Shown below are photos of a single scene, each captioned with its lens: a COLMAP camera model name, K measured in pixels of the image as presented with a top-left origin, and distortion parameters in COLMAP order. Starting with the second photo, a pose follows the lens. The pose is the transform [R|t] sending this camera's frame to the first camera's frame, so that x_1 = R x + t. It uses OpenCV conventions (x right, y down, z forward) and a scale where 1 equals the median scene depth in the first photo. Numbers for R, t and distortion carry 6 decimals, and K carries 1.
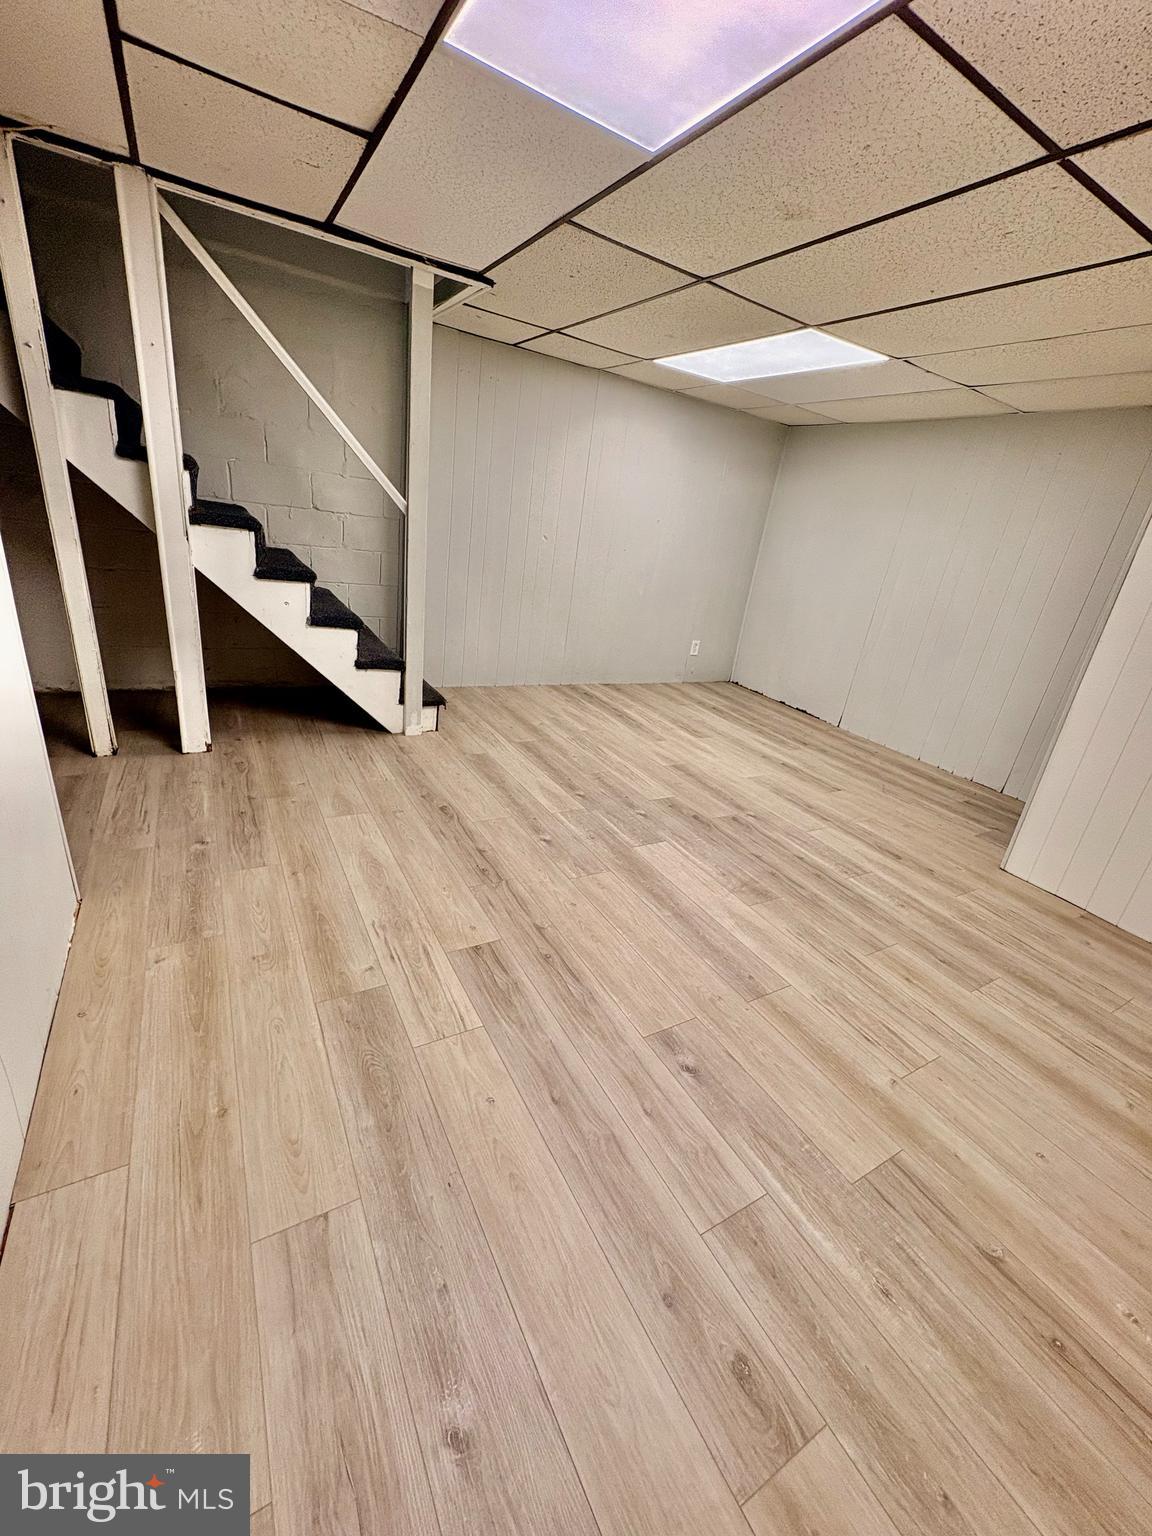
lens RADIAL K [[614.3, 0, 576.0], [0, 614.3, 768.0], [0, 0, 1]] dist [-0.000846, 0.000028]
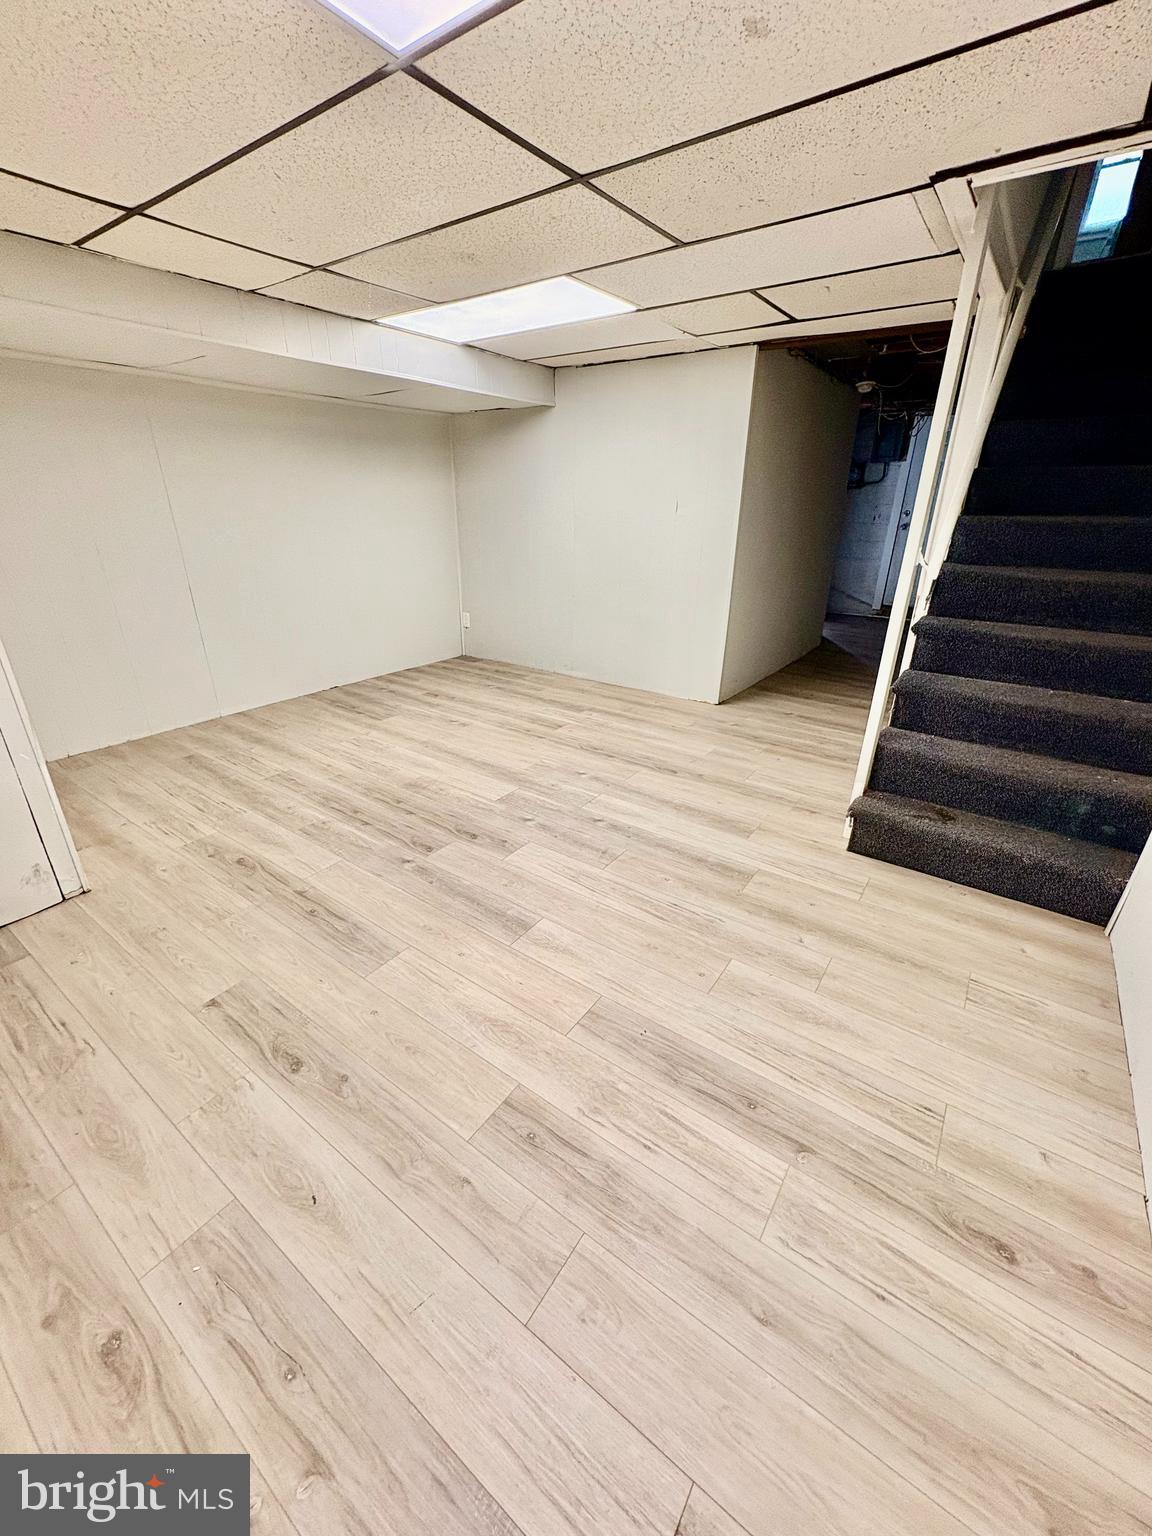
lens RADIAL K [[614.3, 0, 576.0], [0, 614.3, 768.0], [0, 0, 1]] dist [-0.000846, 0.000028]
pose [[-0.901953, 0.042348, -0.429753, 0.493230], [-0.271018, 0.719275, 0.639682, -0.679402], [0.336200, 0.693433, -0.637275, 1.732731]]
